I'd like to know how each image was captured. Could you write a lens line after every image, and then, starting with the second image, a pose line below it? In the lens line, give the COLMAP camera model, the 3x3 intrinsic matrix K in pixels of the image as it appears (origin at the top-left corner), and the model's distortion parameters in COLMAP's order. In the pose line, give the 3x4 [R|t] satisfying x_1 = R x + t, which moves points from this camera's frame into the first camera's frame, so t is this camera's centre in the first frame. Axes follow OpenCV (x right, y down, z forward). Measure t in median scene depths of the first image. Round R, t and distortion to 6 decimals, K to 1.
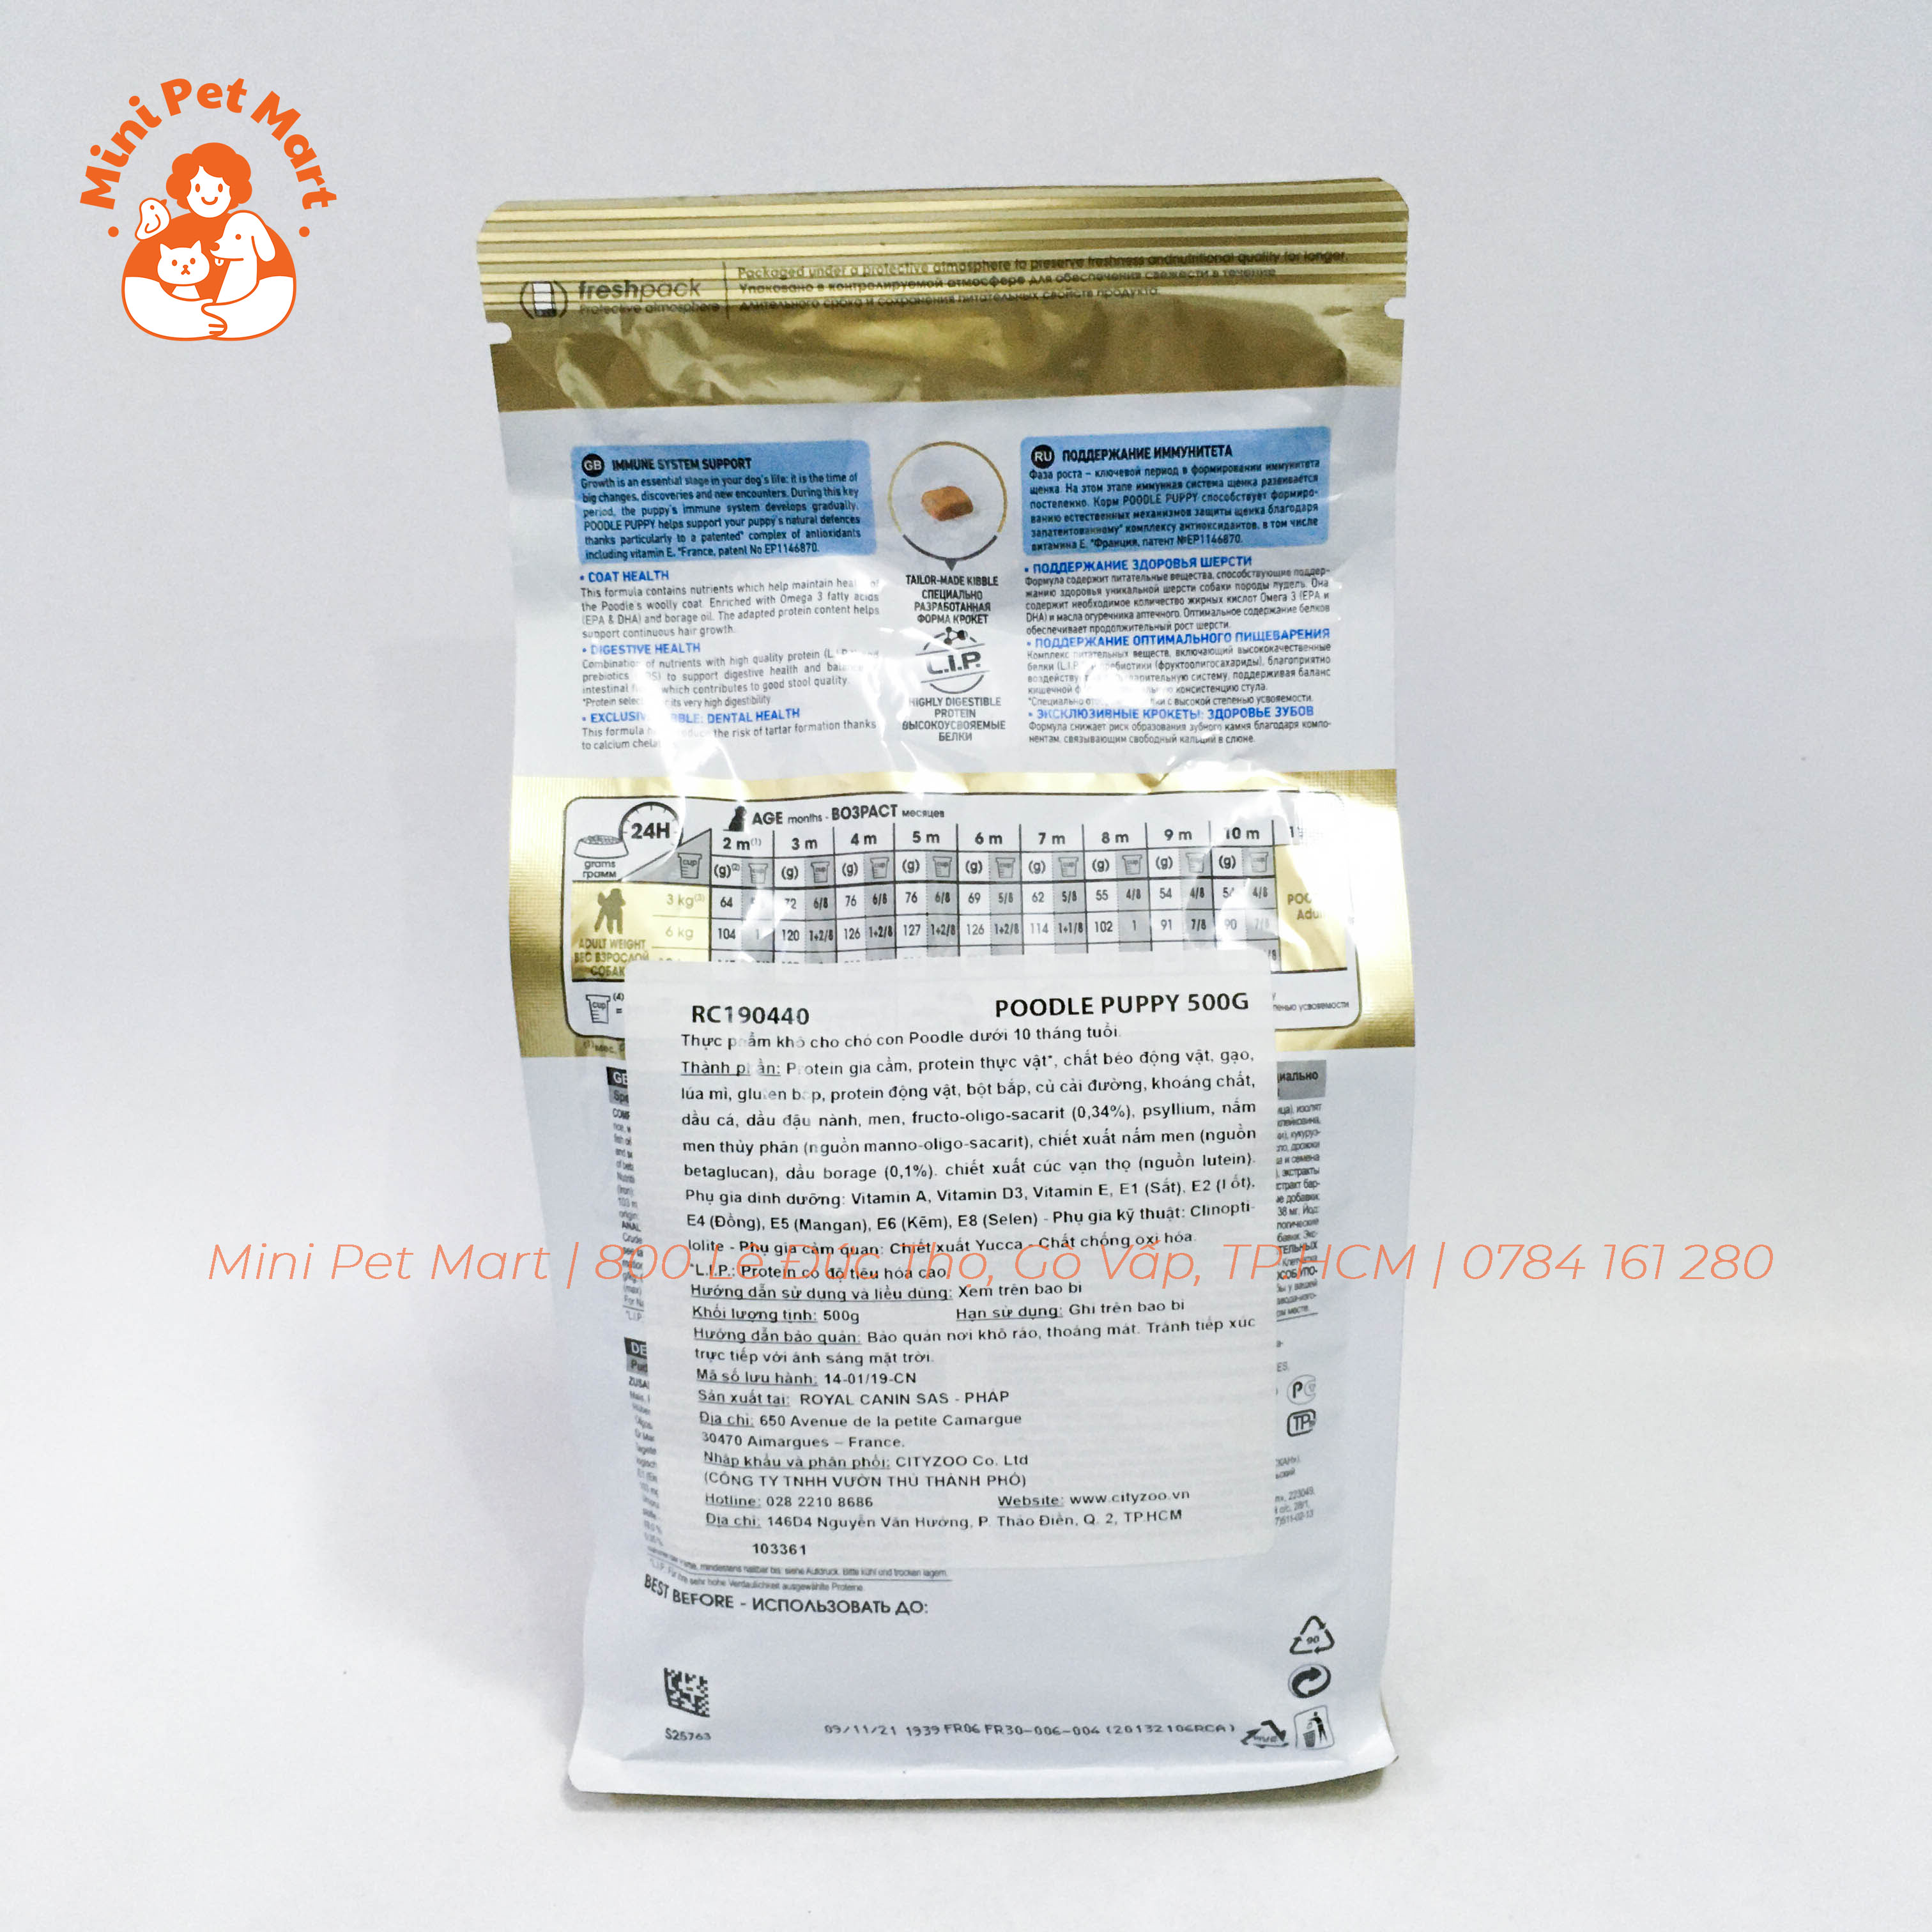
lens RADIAL K [[2700.8, 0, 964.9], [0, 2700.8, 1036.5], [0, 0, 1]] dist [0.031005, 0.575882]
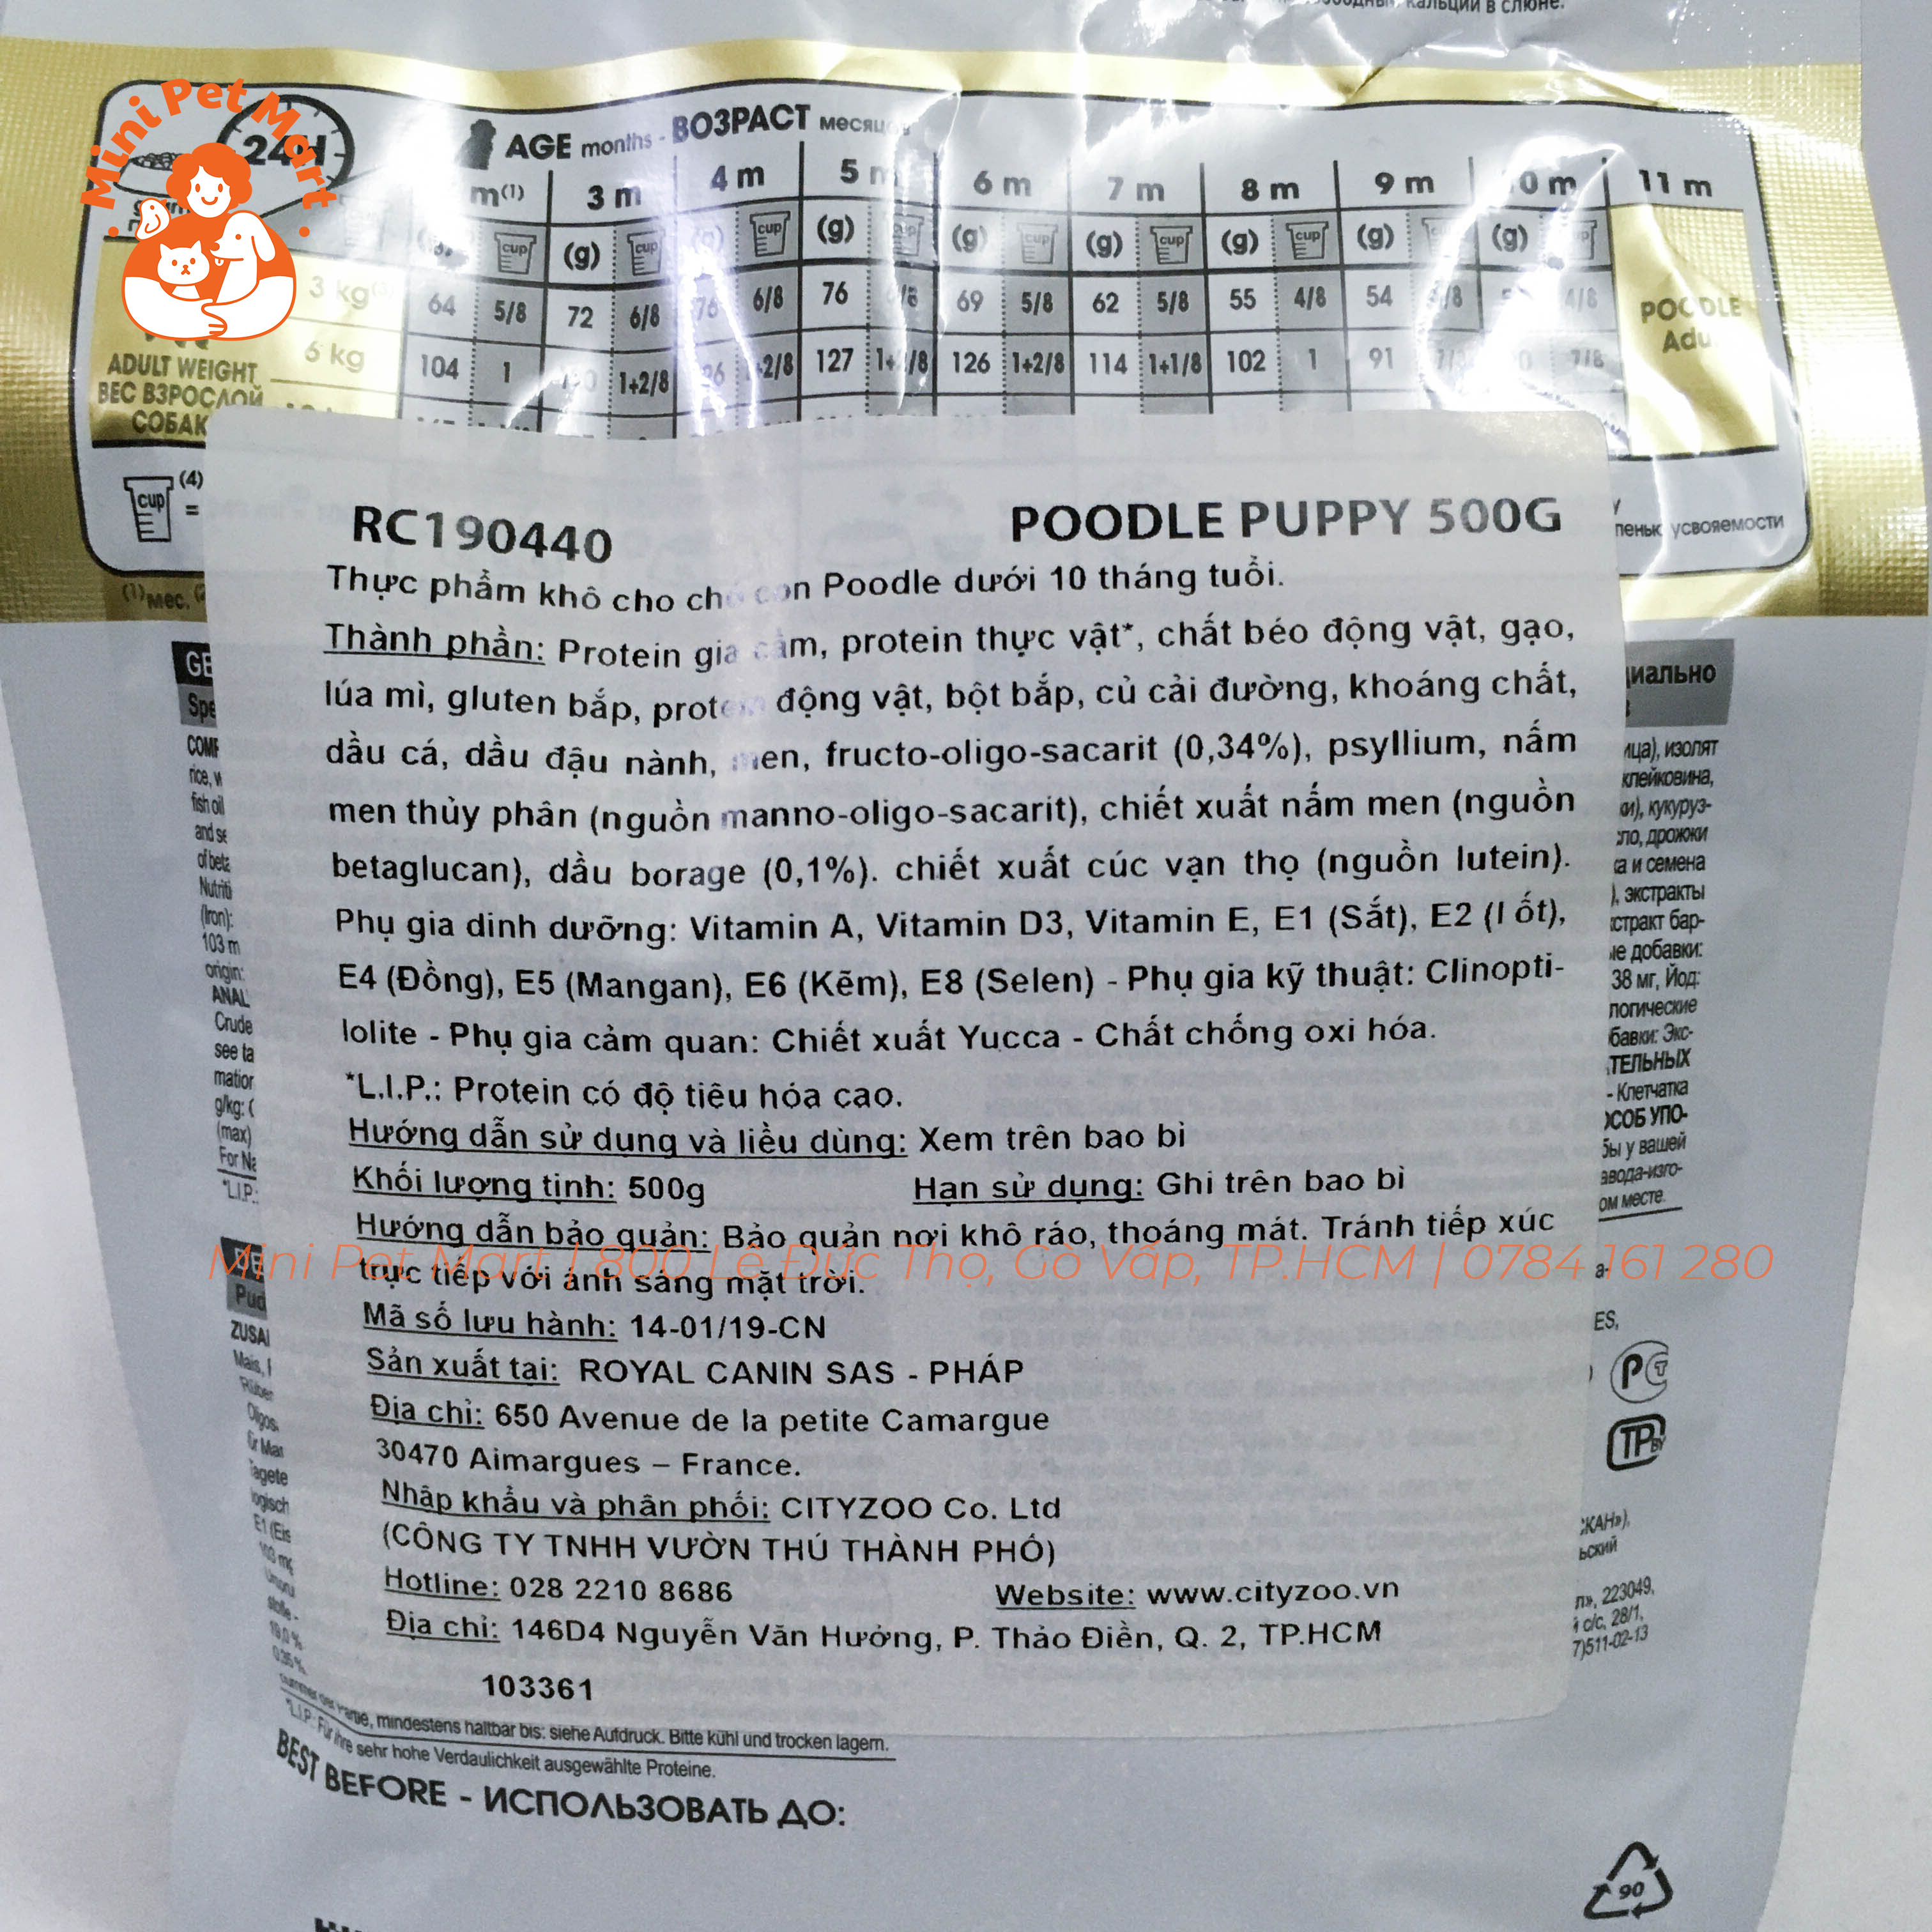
lens RADIAL K [[2537.1, 0, 967.3], [0, 2537.1, 1020.1], [0, 0, 1]] dist [0.070595, -0.099033]
pose [[0.999812, 0.019181, 0.002756, 0.004155], [-0.019057, 0.999033, -0.039623, 0.089572], [-0.003513, 0.039563, 0.999211, 0.554527]]
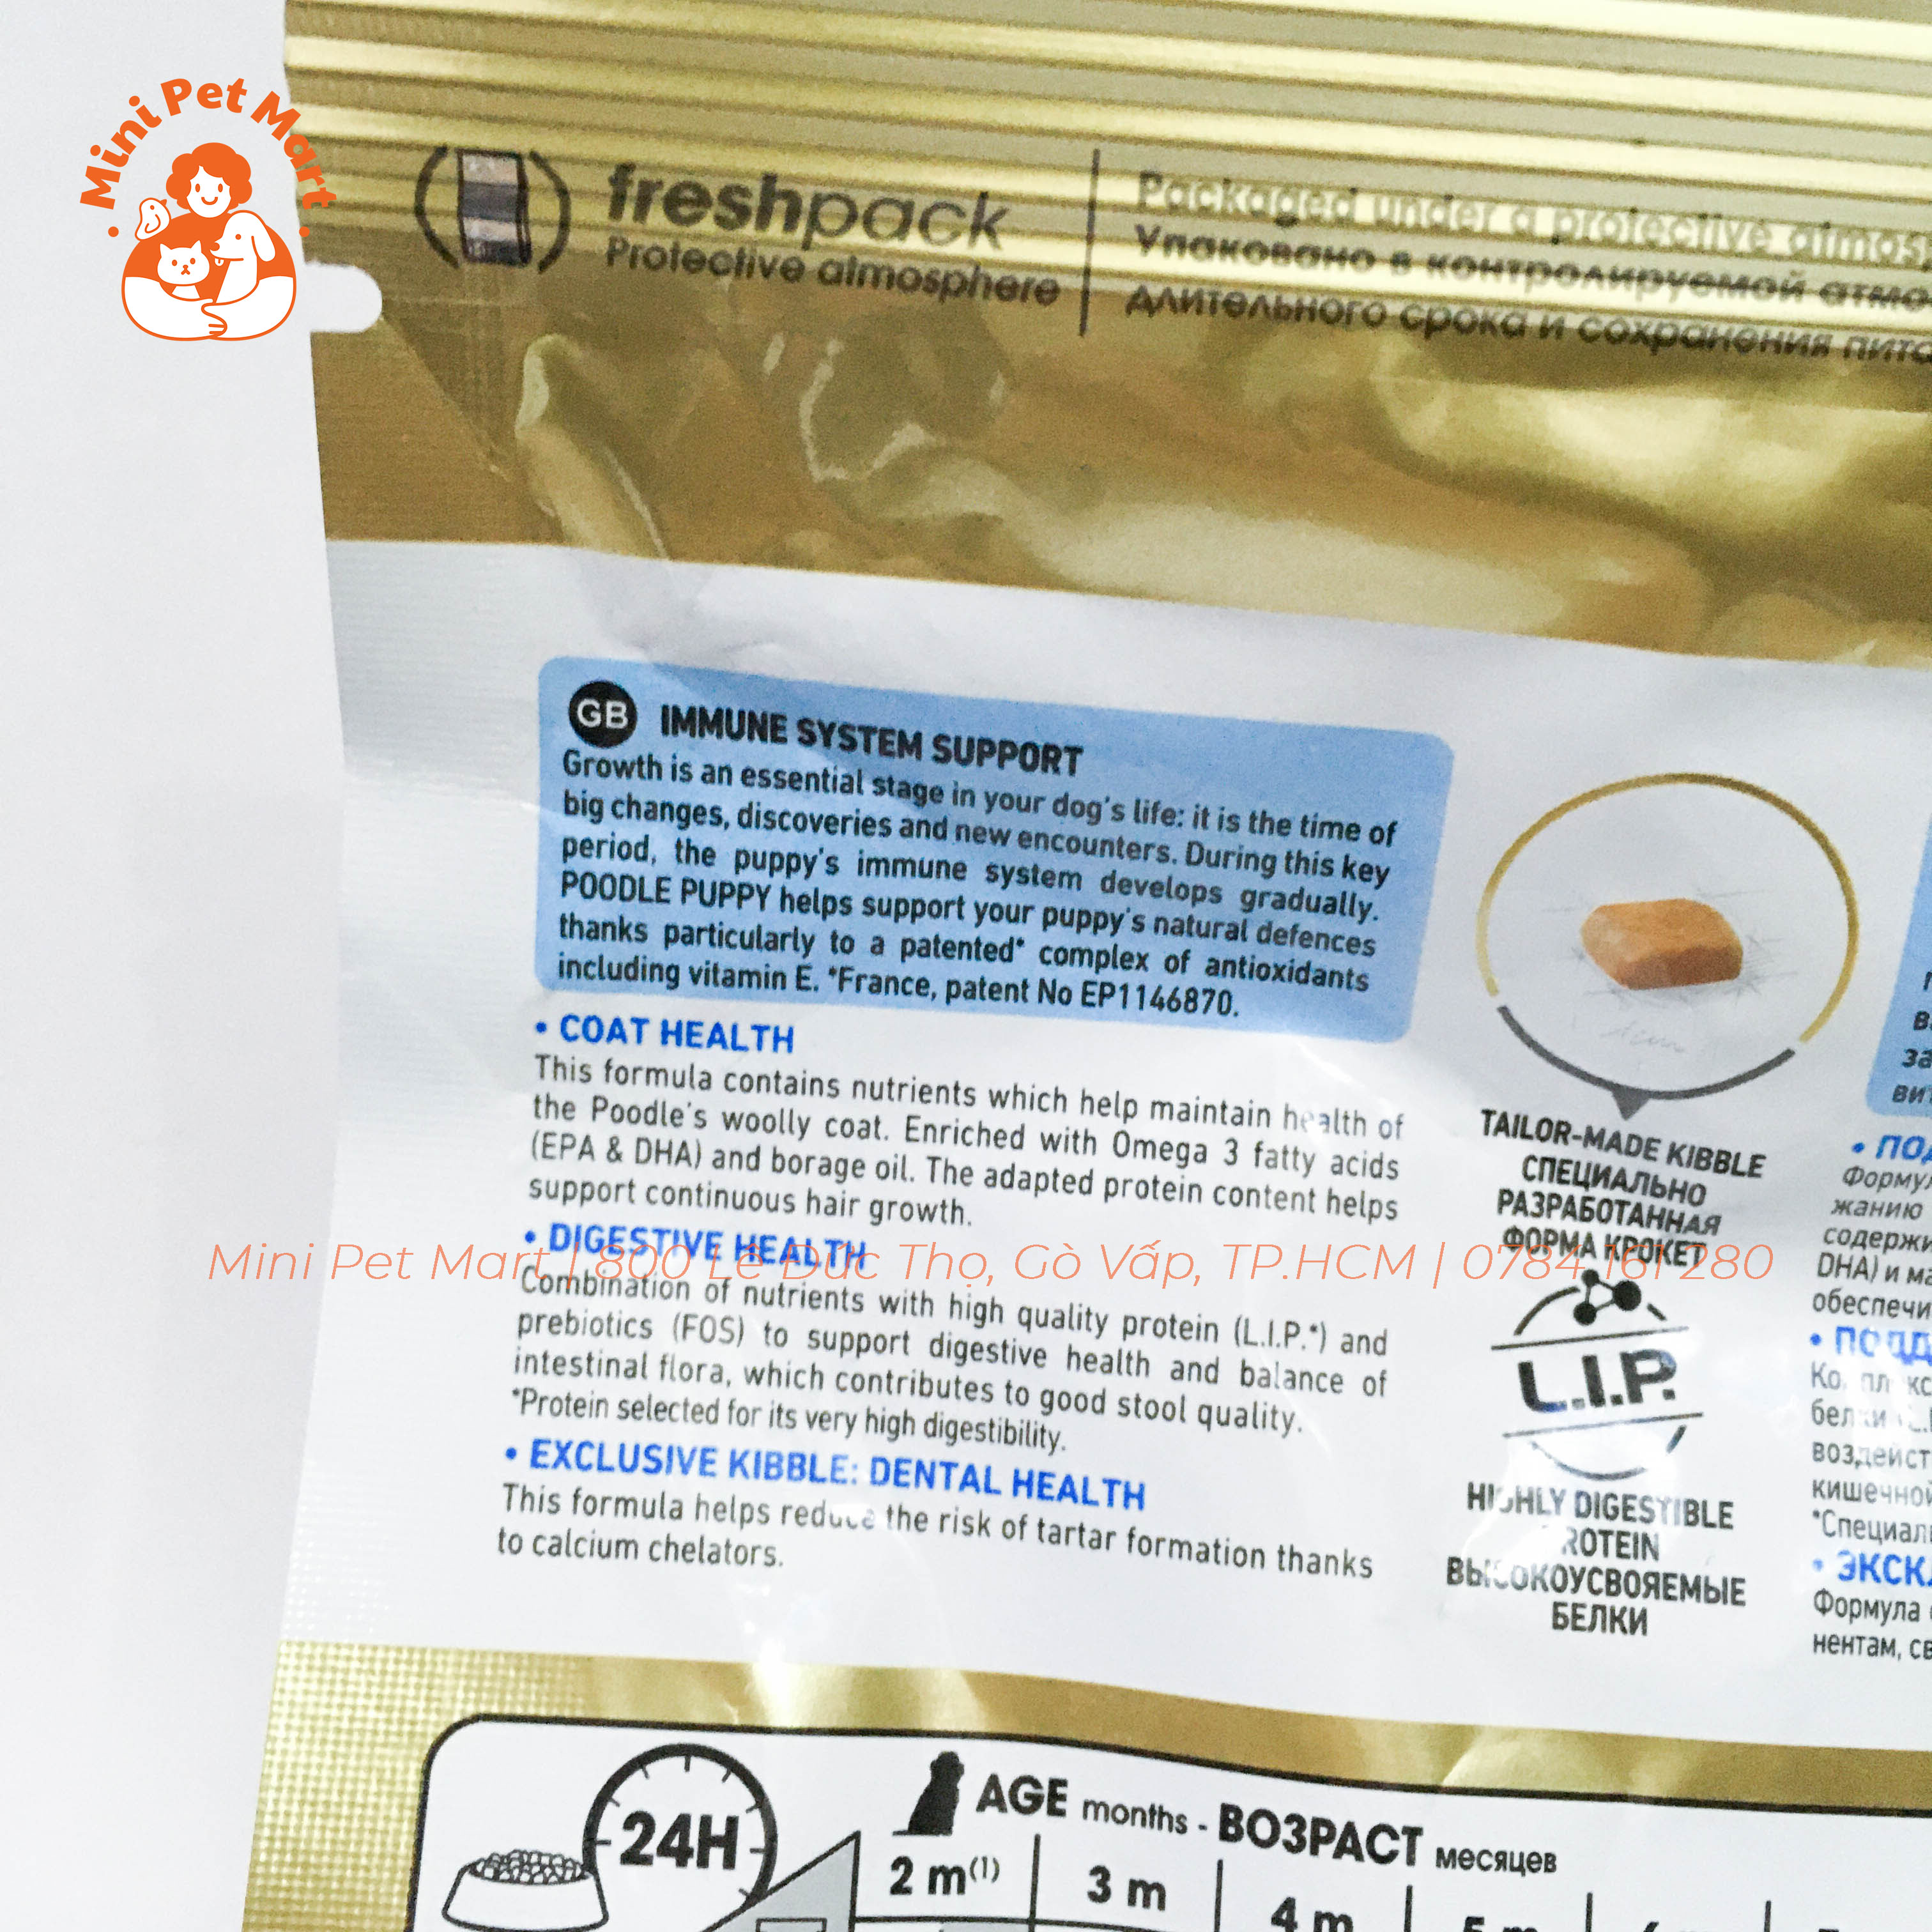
lens RADIAL K [[2537.1, 0, 967.3], [0, 2537.1, 1020.1], [0, 0, 1]] dist [0.070595, -0.099033]
pose [[0.994927, 0.091207, 0.042435, -0.102613], [-0.094085, 0.992980, 0.071683, -0.200421], [-0.035599, -0.075312, 0.996524, 0.685794]]
